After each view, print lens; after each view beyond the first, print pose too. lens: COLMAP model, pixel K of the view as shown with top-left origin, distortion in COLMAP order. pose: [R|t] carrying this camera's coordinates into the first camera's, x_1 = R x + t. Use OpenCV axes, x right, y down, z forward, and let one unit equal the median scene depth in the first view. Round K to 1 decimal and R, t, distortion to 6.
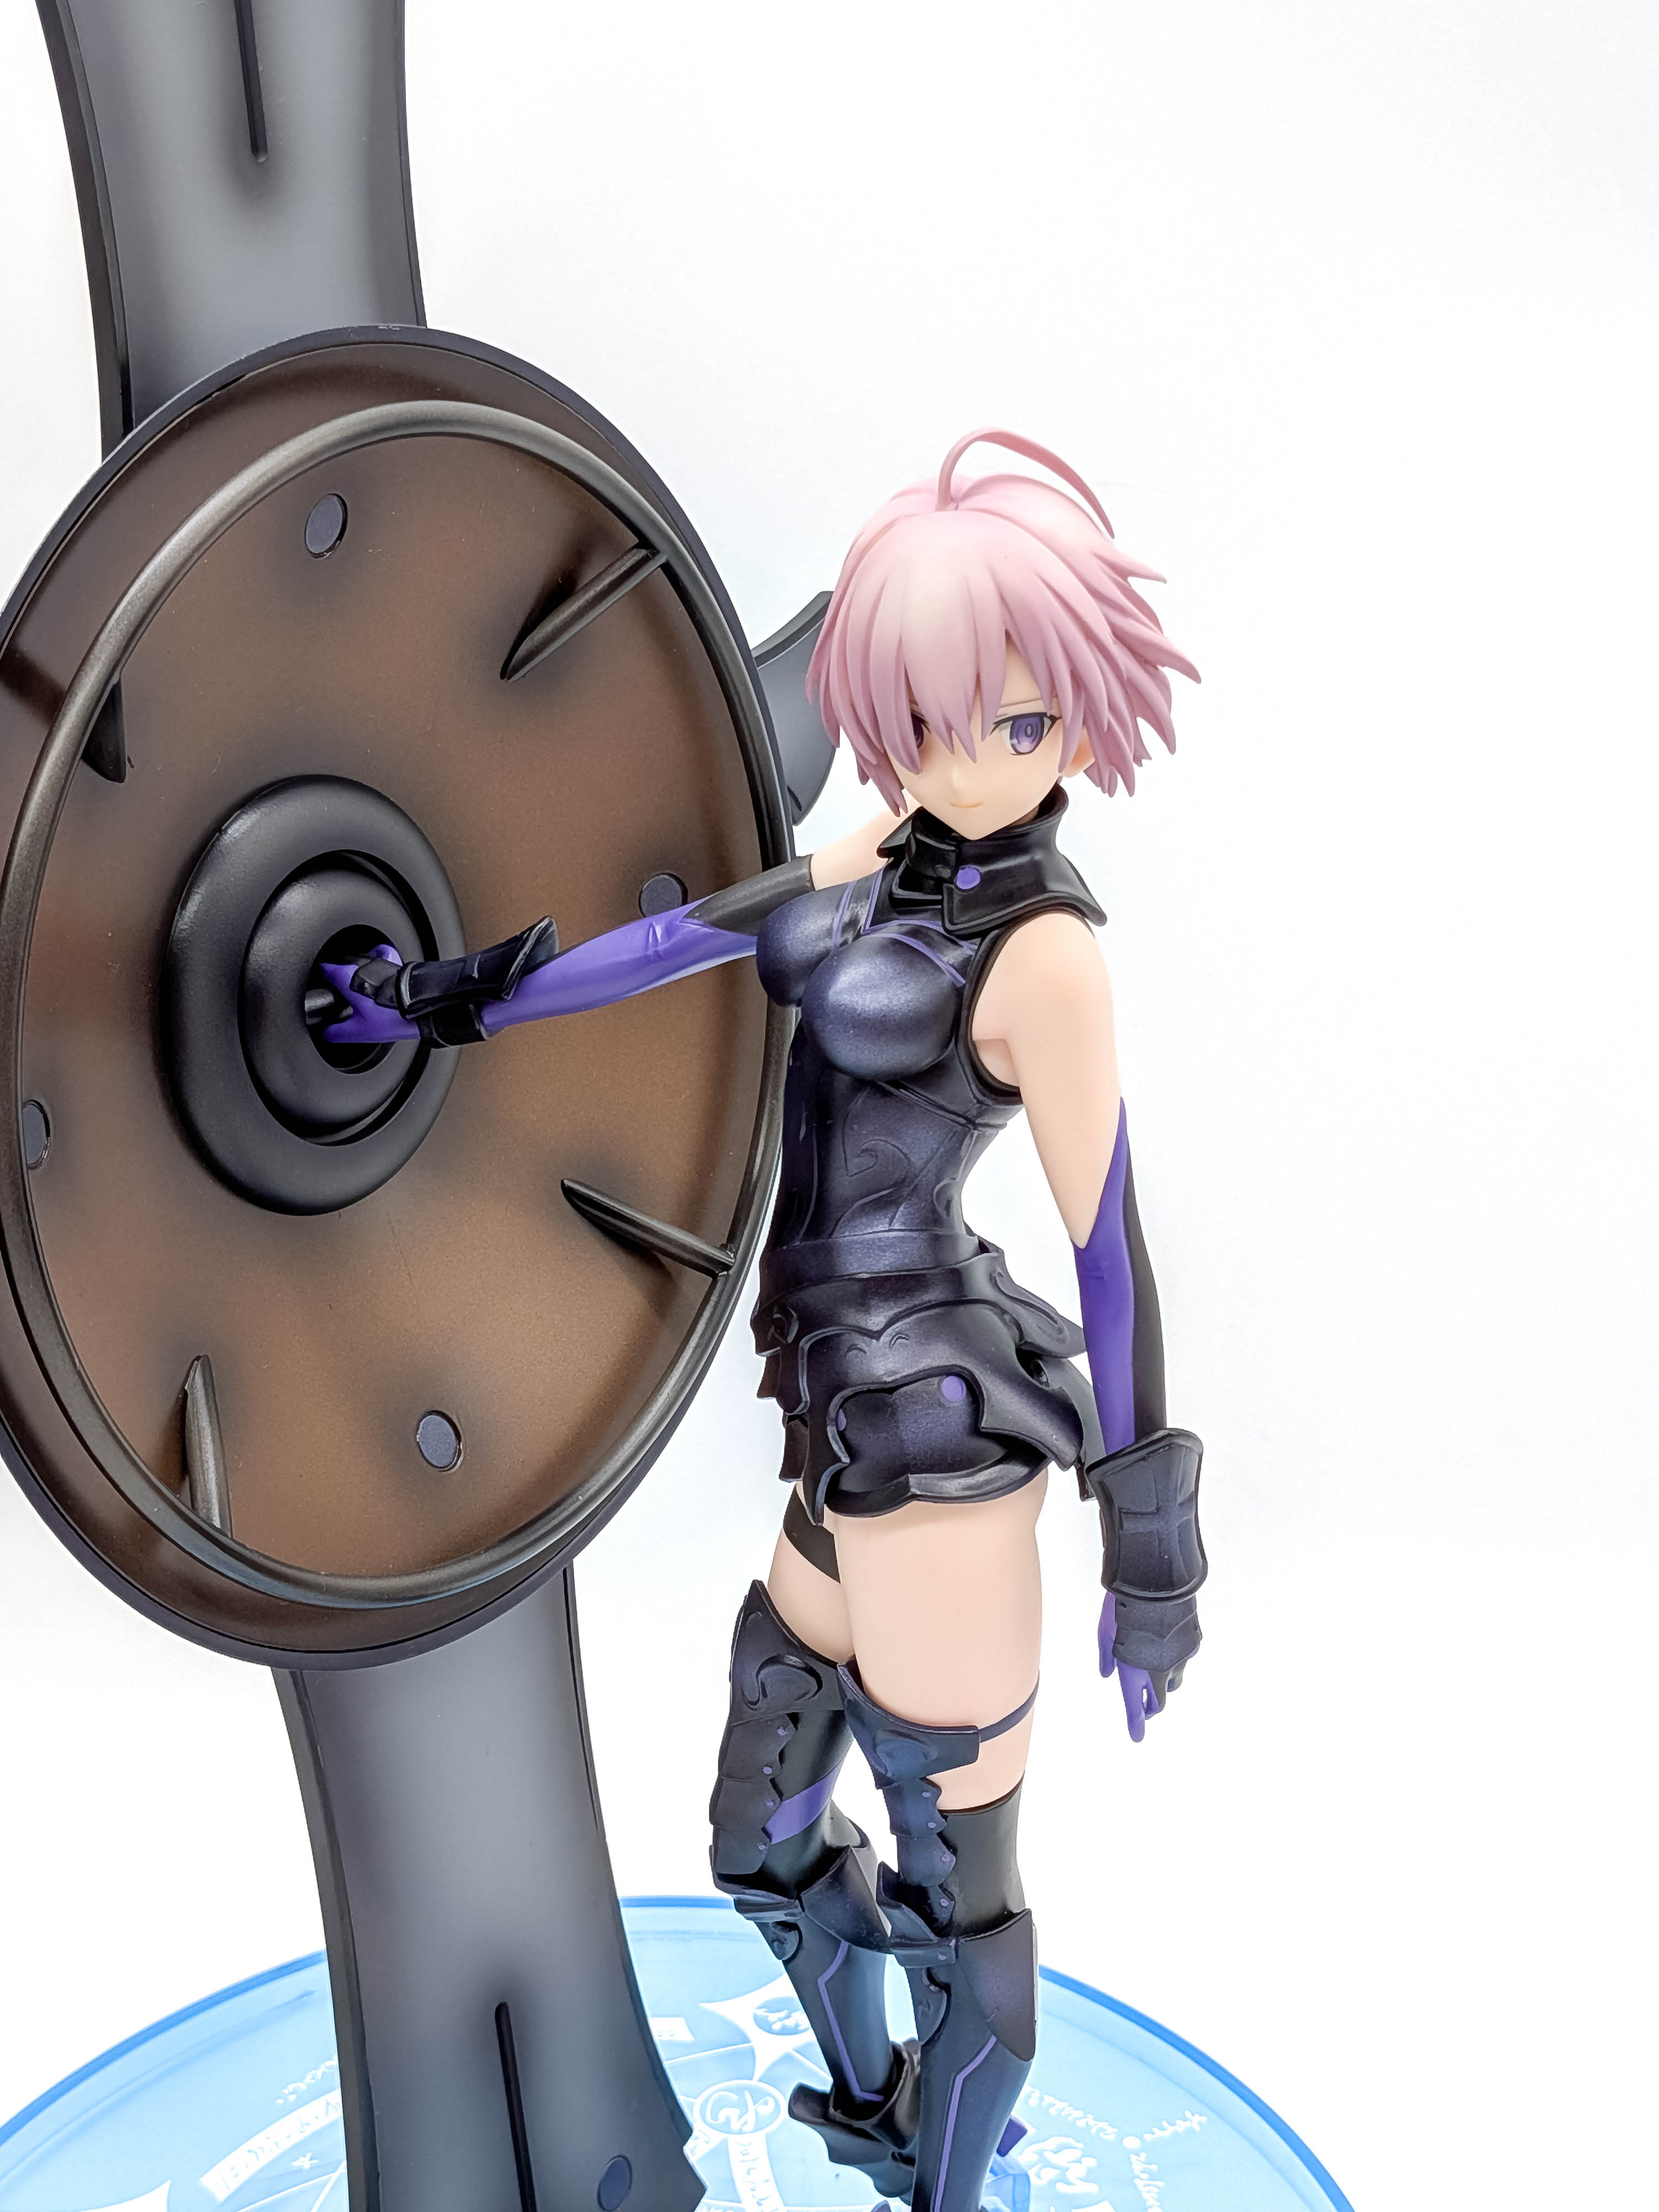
lens RADIAL K [[3293.1, 0, 848.6], [0, 3293.1, 1091.2], [0, 0, 1]] dist [0.077405, 0.000000]
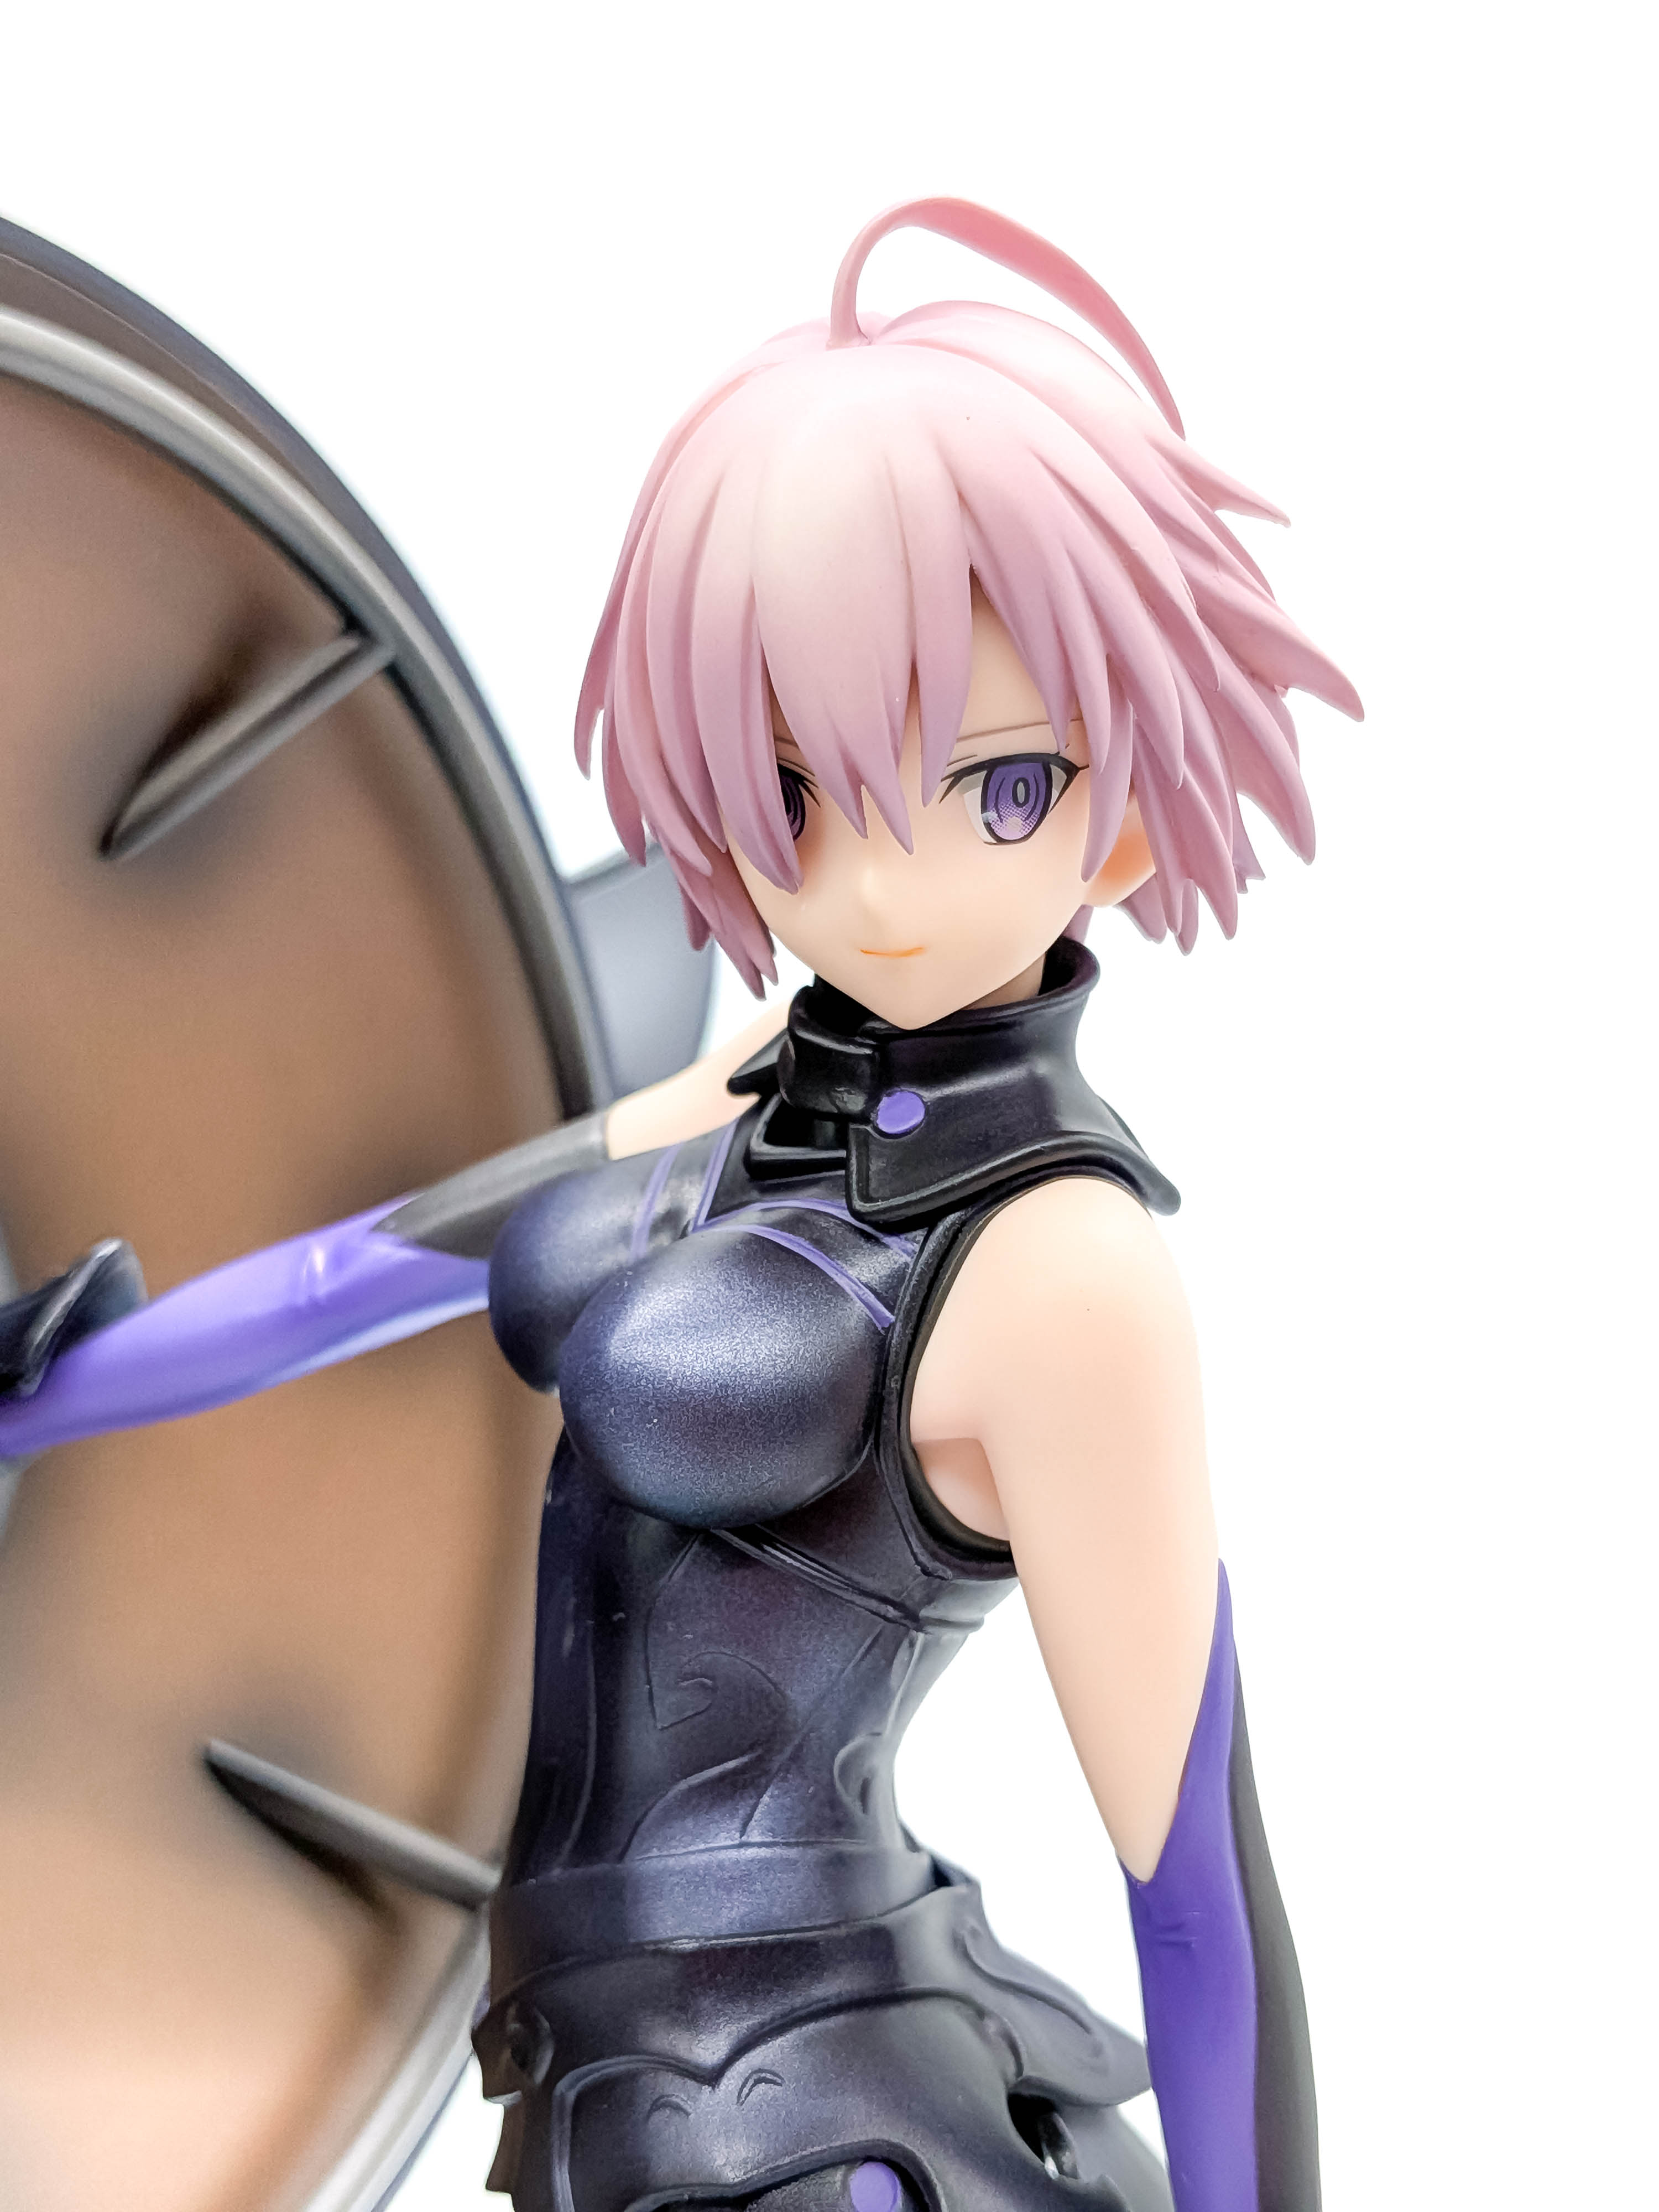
lens RADIAL K [[3293.1, 0, 872.0], [0, 3293.1, 1091.0], [0, 0, 1]] dist [0.077405, 0.000000]
pose [[0.999909, -0.001982, 0.013348, 0.024840], [0.004169, 0.986137, -0.165882, 0.013713], [-0.012835, 0.165923, 0.986055, 0.500146]]
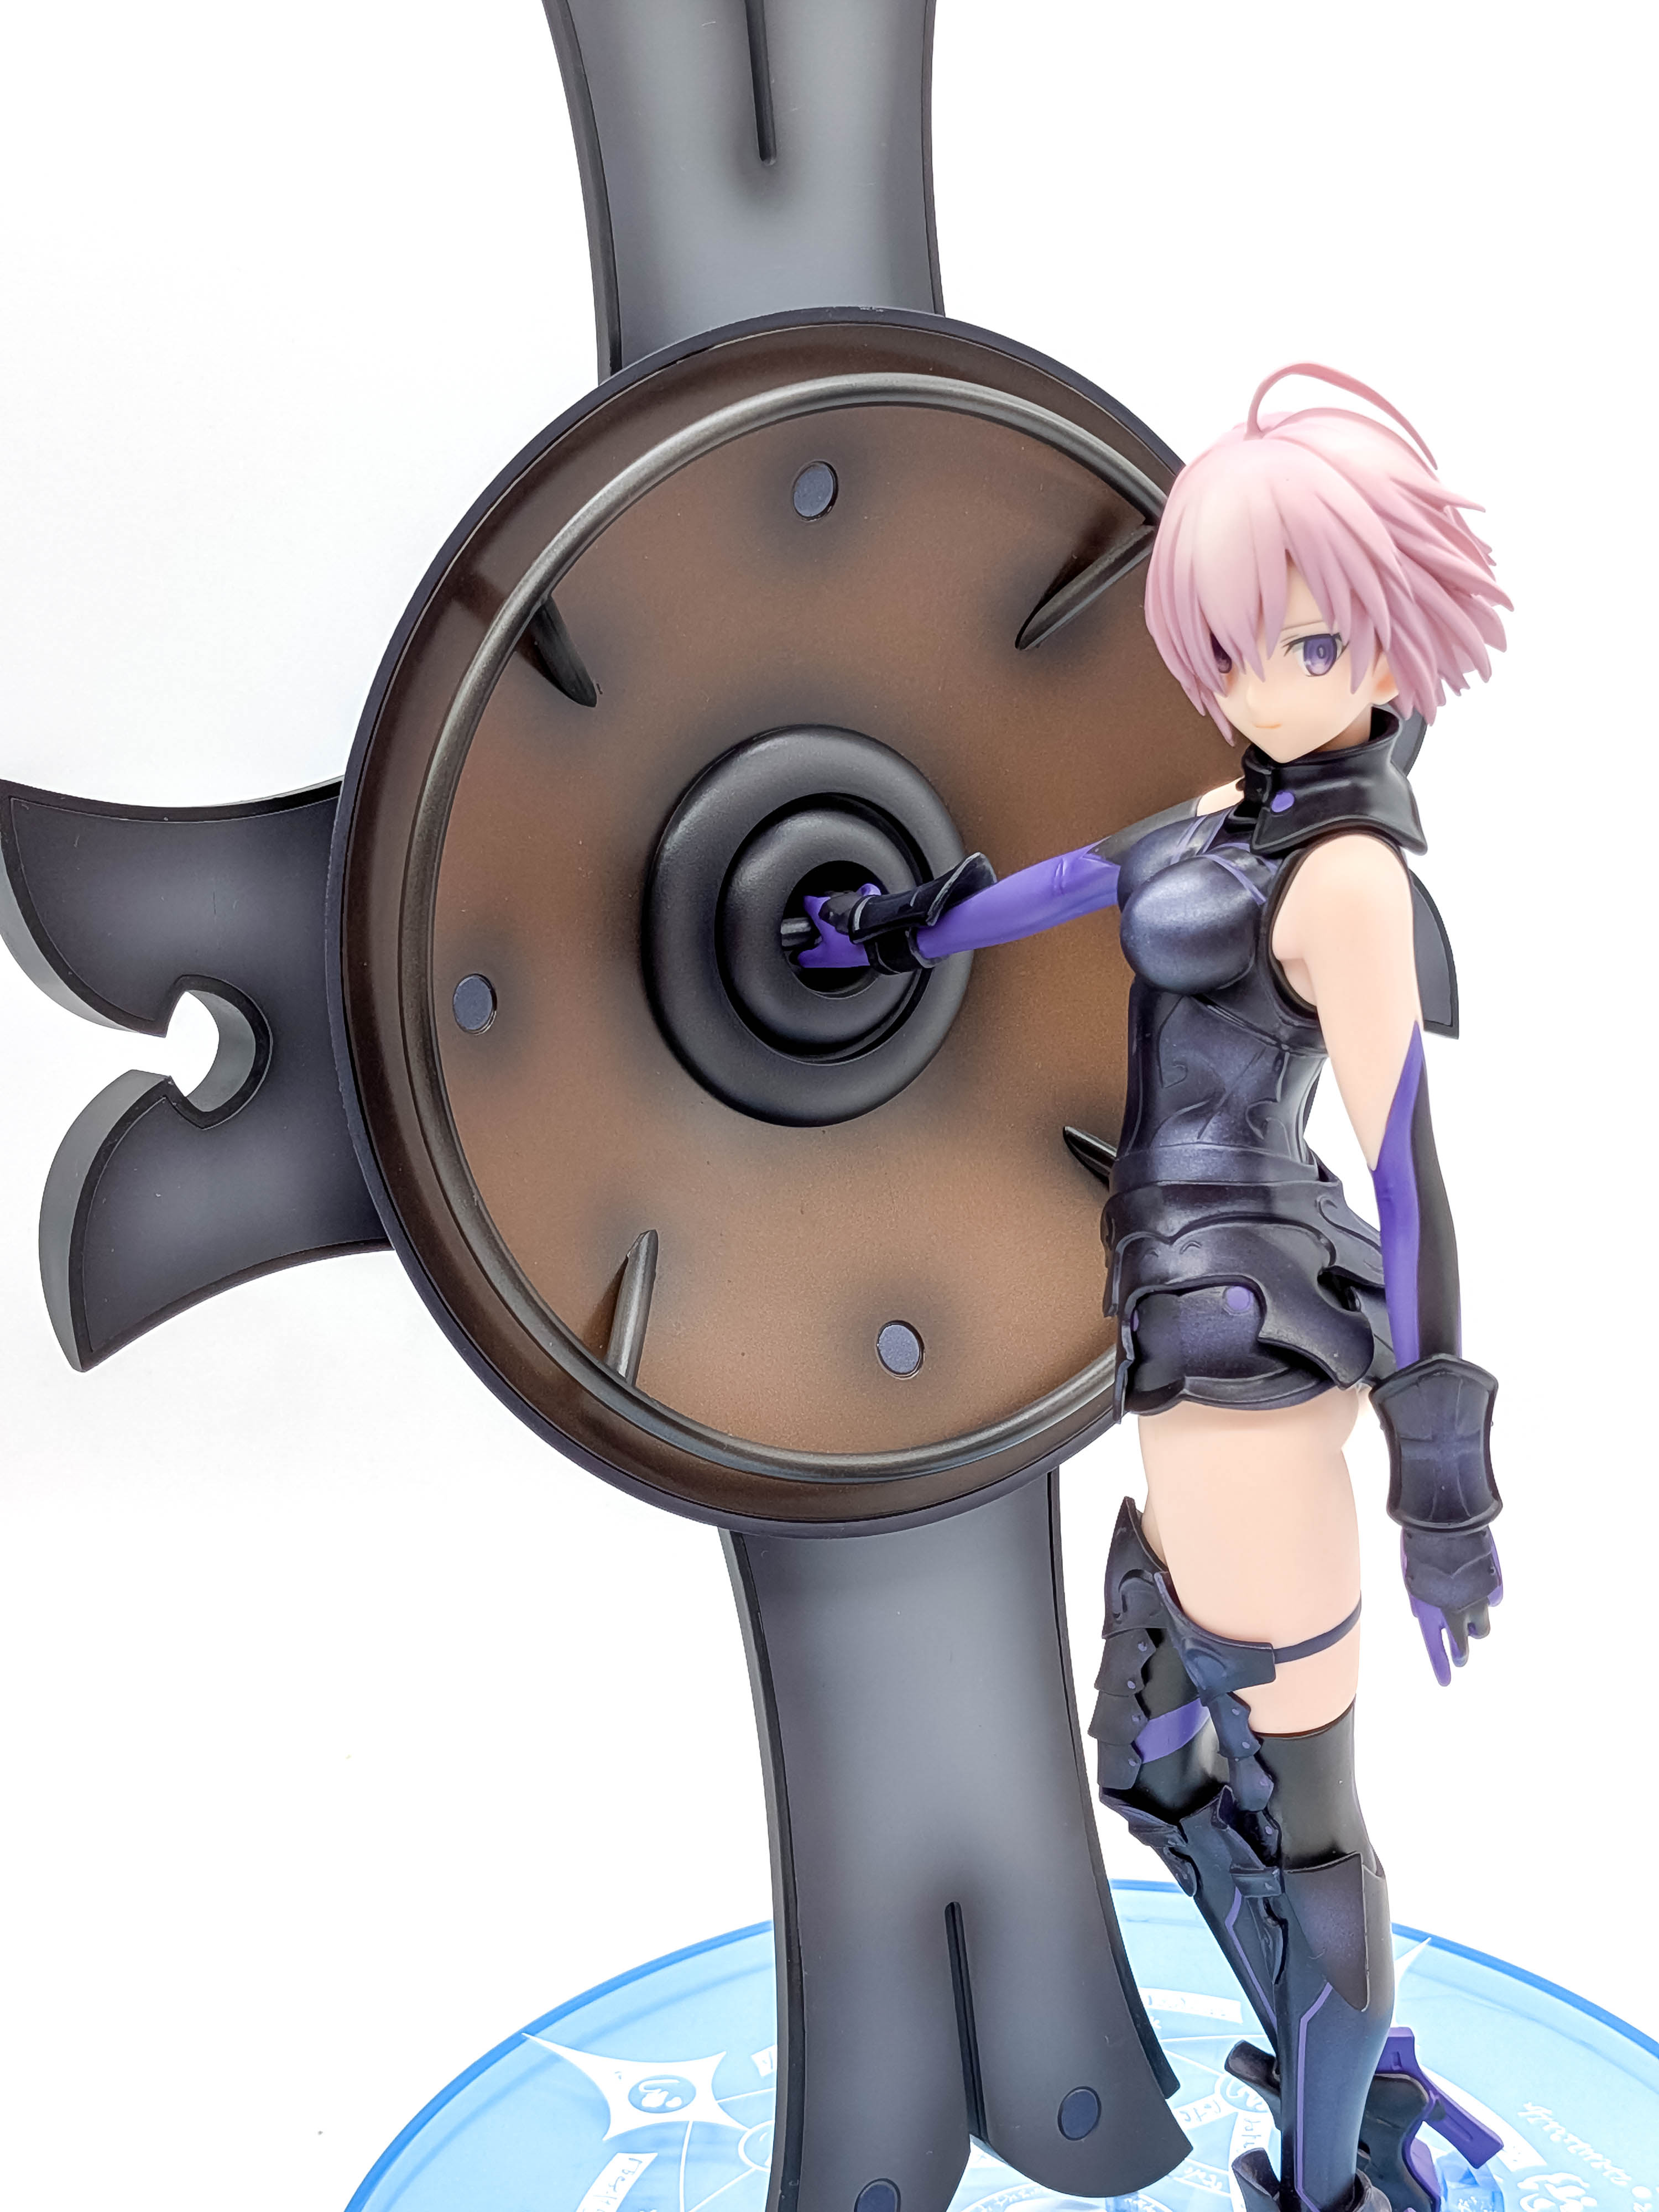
lens RADIAL K [[3293.1, 0, 846.9], [0, 3293.1, 1097.0], [0, 0, 1]] dist [0.077405, 0.000000]
pose [[0.919155, 0.058309, -0.389557, 0.310150], [-0.079489, 0.996094, -0.038459, 0.075792], [0.385793, 0.066315, 0.920199, 0.004767]]
